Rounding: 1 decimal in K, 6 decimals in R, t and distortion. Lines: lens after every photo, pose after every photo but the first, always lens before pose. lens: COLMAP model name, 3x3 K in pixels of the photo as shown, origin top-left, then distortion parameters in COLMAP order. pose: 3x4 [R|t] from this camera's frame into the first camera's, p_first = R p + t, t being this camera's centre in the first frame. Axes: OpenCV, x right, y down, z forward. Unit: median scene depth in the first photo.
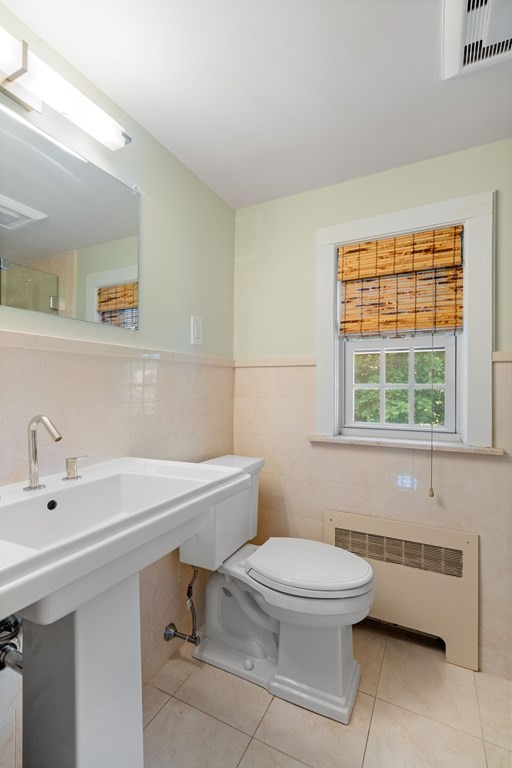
lens RADIAL K [[354.2, 0, 257.0], [0, 354.2, 385.9], [0, 0, 1]] dist [-0.009698, 0.004546]
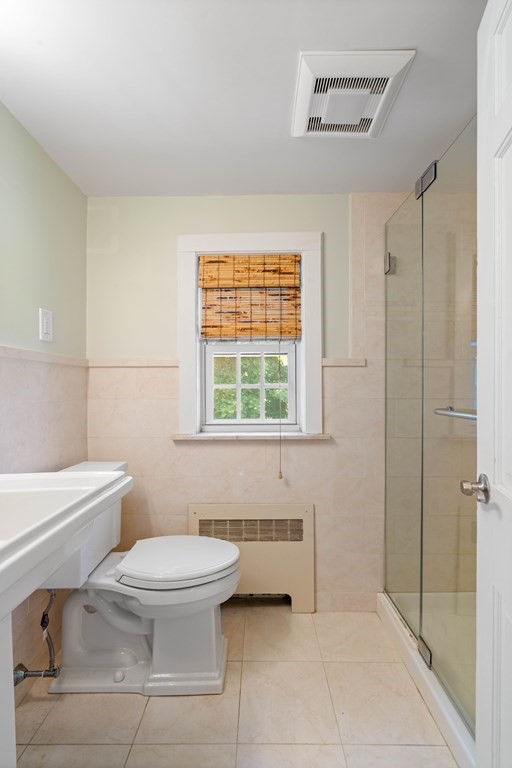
lens RADIAL K [[354.2, 0, 257.4], [0, 354.2, 385.4], [0, 0, 1]] dist [-0.009698, 0.004546]
pose [[0.891017, -0.007120, 0.453914, -0.112363], [0.007555, 0.999971, 0.000857, -0.002132], [-0.453907, 0.002666, 0.891045, -0.029480]]
